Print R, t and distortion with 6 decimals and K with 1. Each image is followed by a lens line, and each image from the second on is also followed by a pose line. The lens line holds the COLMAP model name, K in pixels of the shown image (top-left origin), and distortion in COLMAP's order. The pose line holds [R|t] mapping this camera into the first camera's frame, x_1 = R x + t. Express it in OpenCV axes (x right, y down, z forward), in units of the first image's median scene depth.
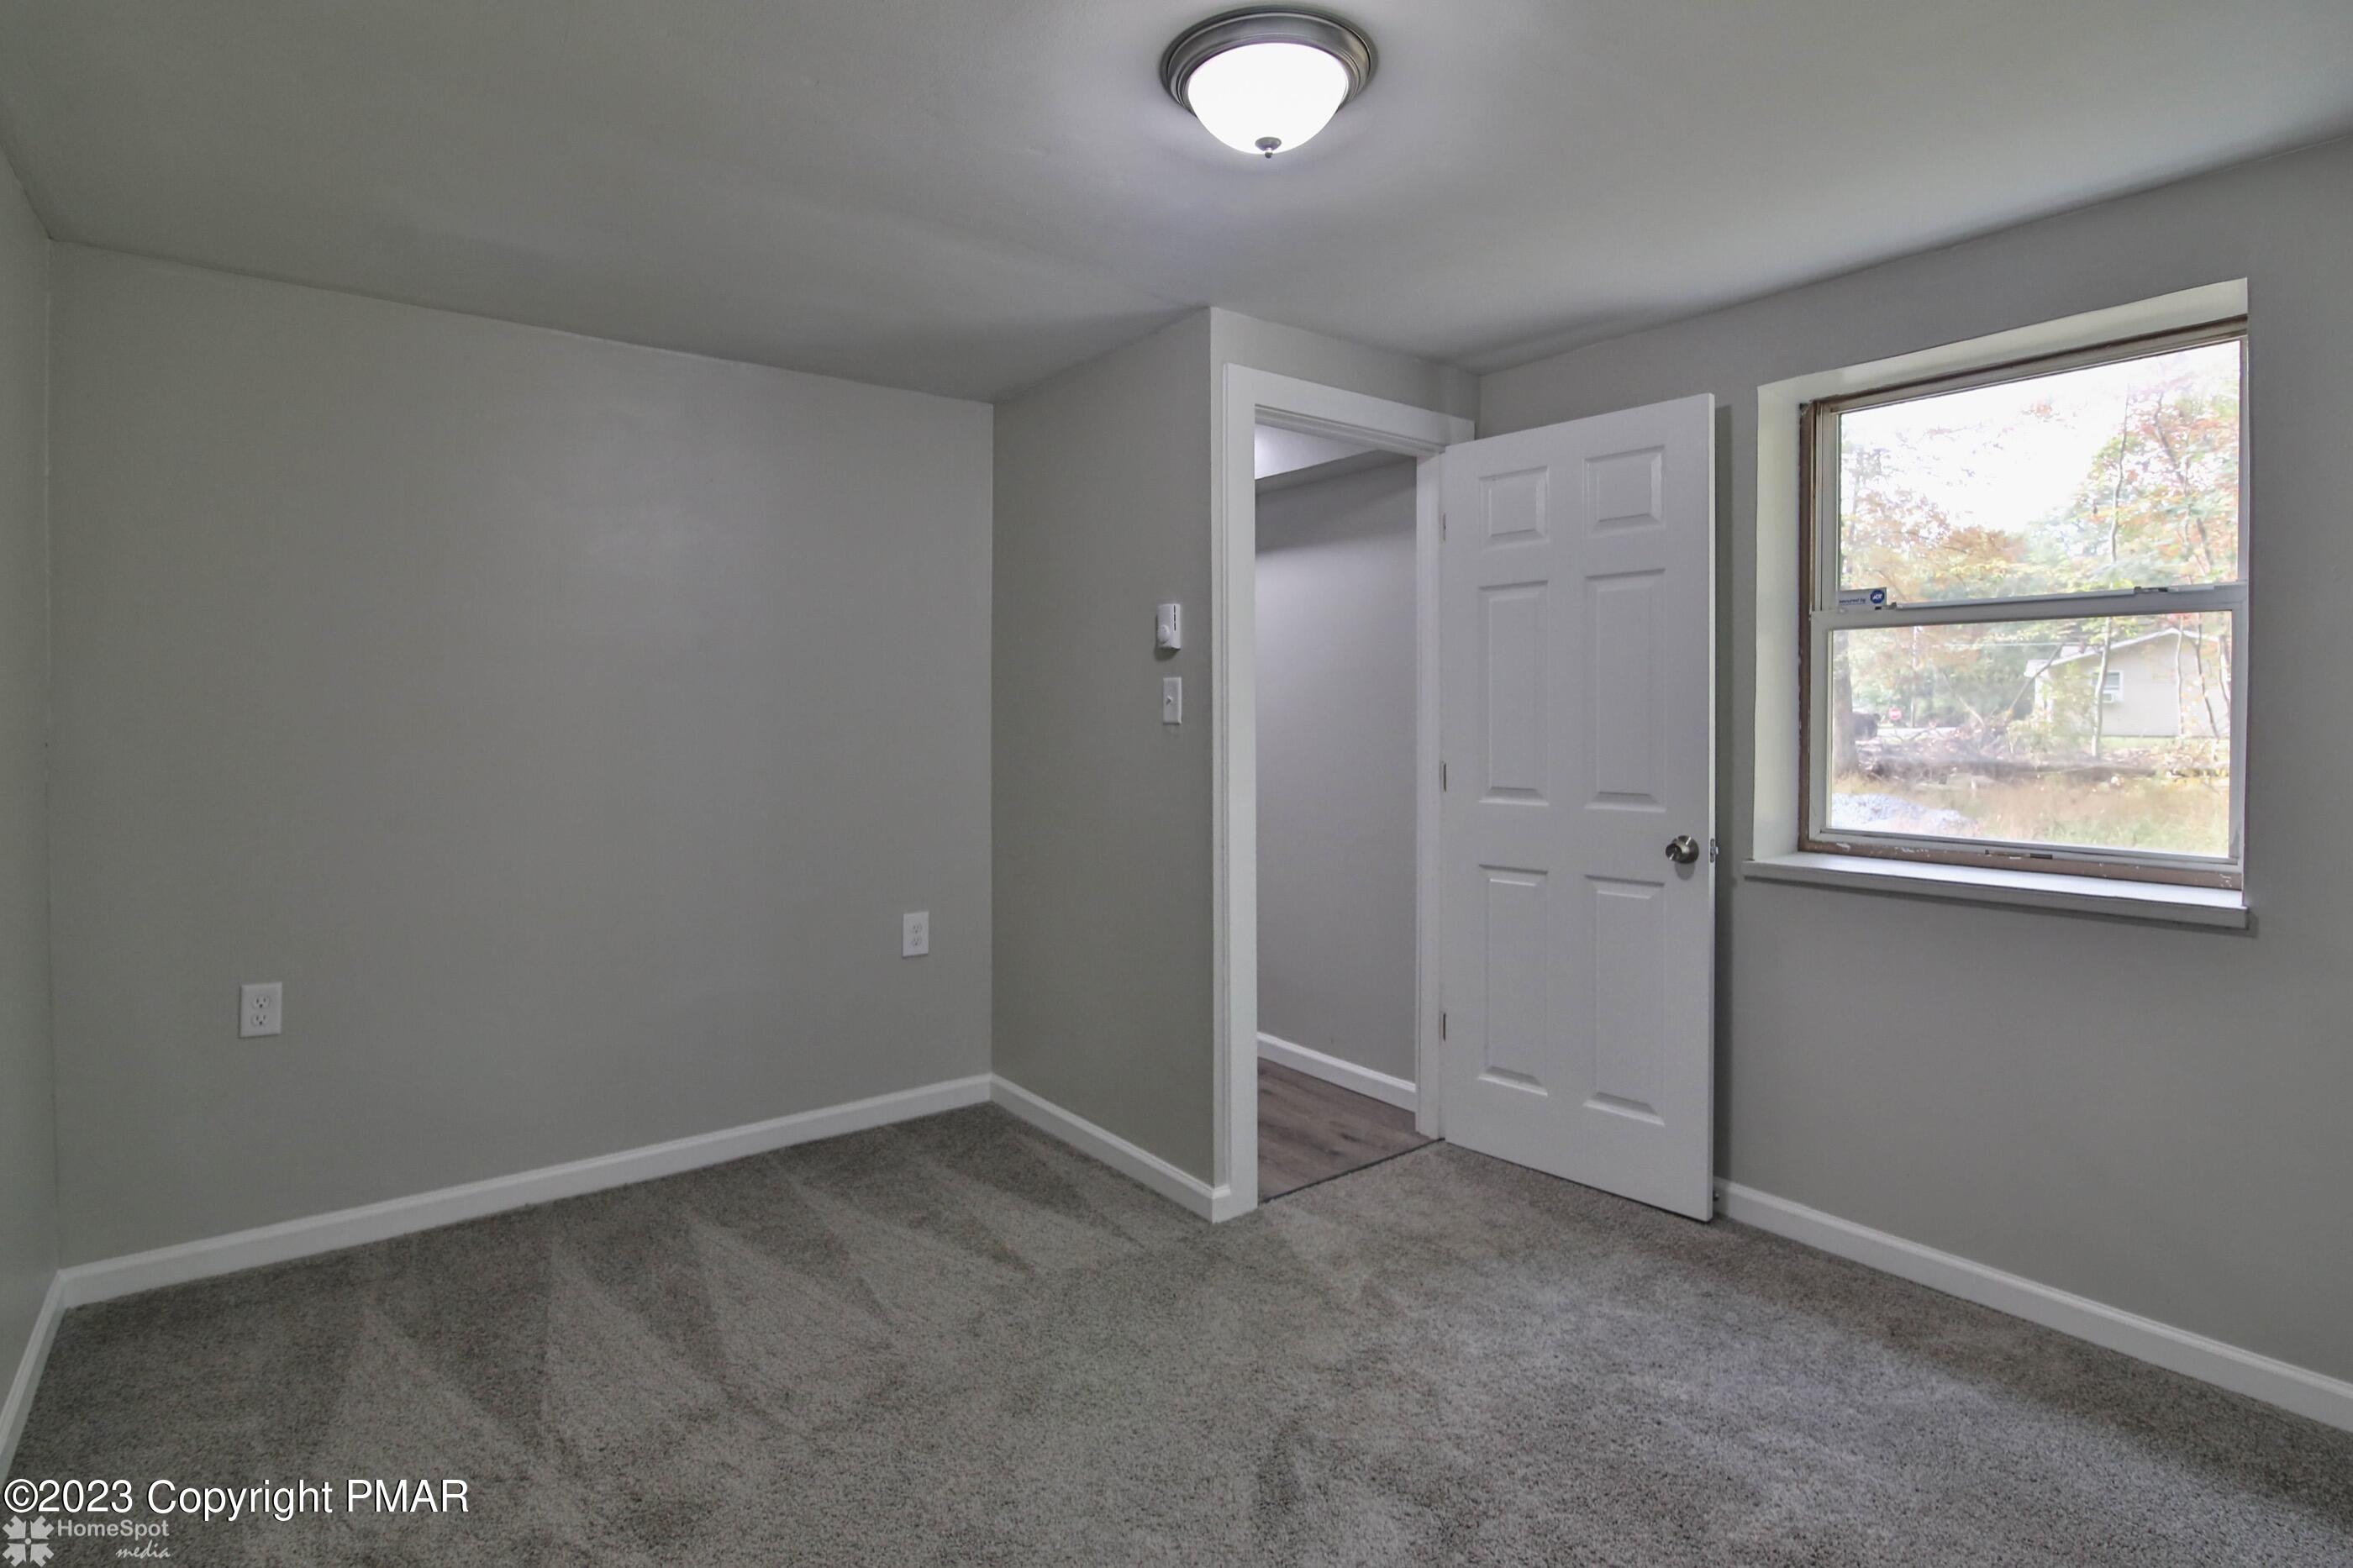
lens RADIAL K [[1143.8, 0, 1176.2], [0, 1143.8, 721.2], [0, 0, 1]] dist [-0.020489, 0.000501]
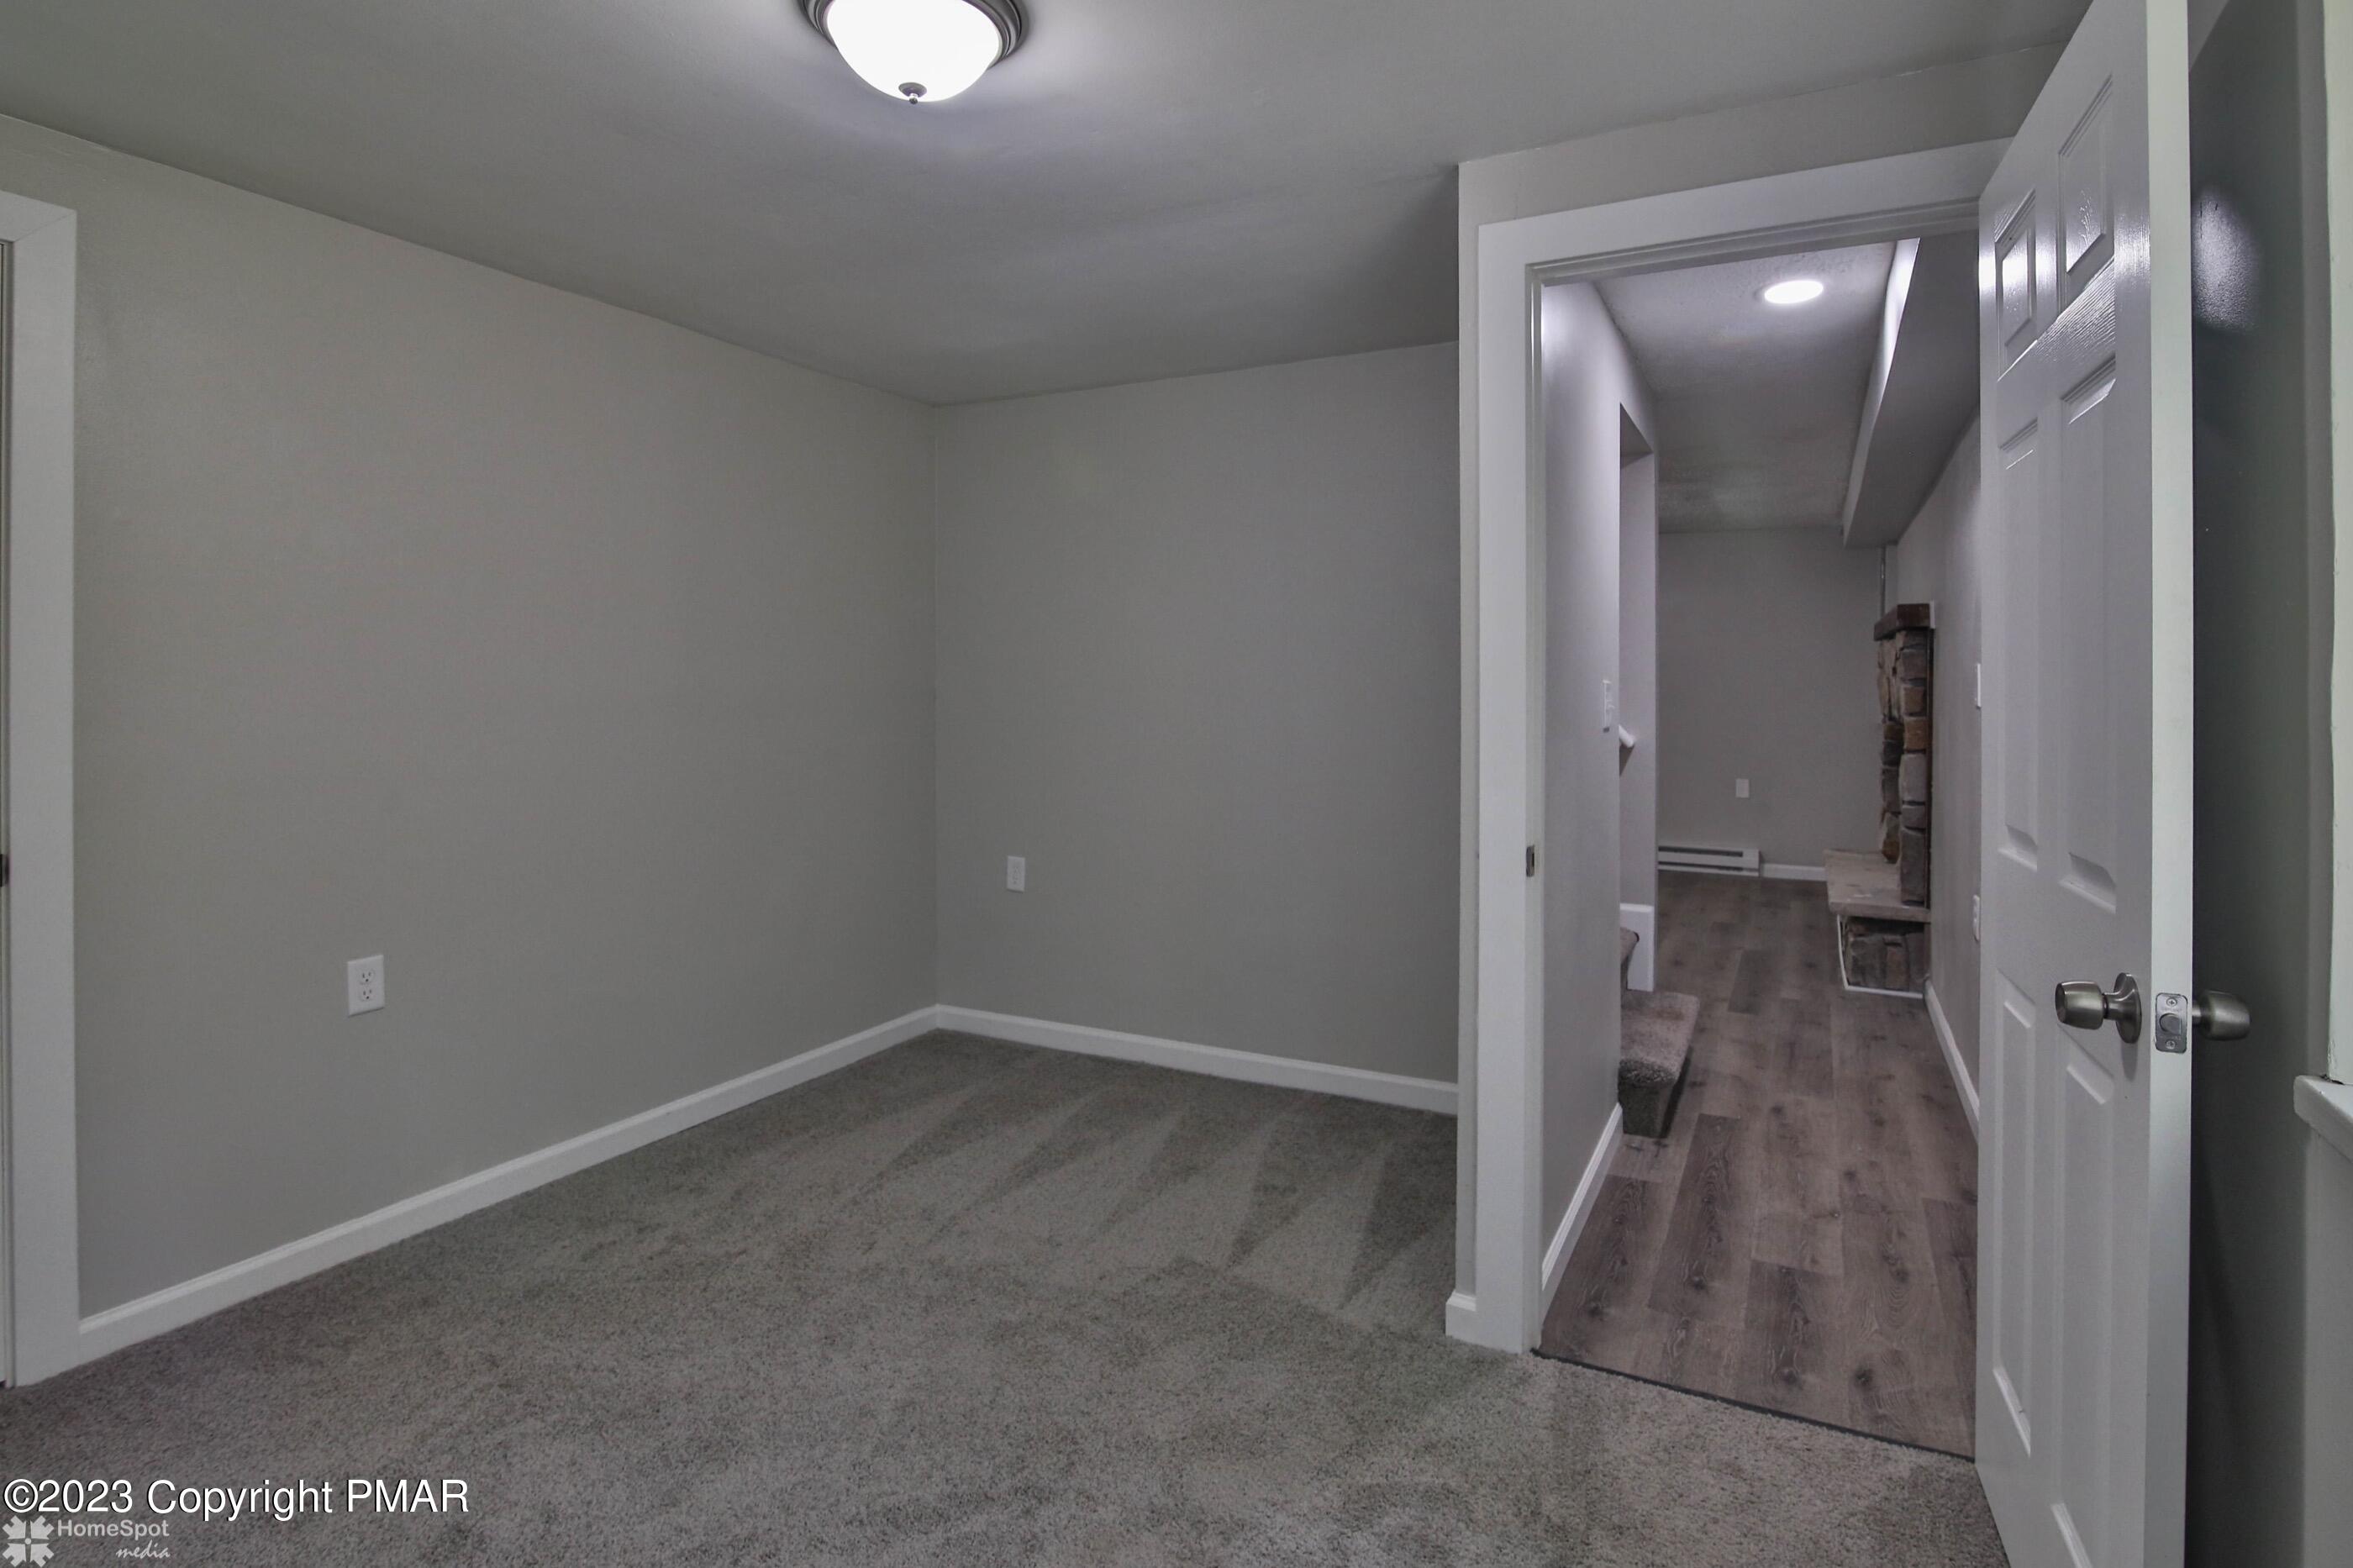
lens RADIAL K [[1147.8, 0, 1176.0], [0, 1147.8, 677.5], [0, 0, 1]] dist [-0.001474, 0.000194]
pose [[0.454824, 0.003852, -0.890573, 0.646493], [-0.012385, 0.999921, -0.002000, -0.006682], [0.890495, 0.011939, 0.454836, 0.471298]]
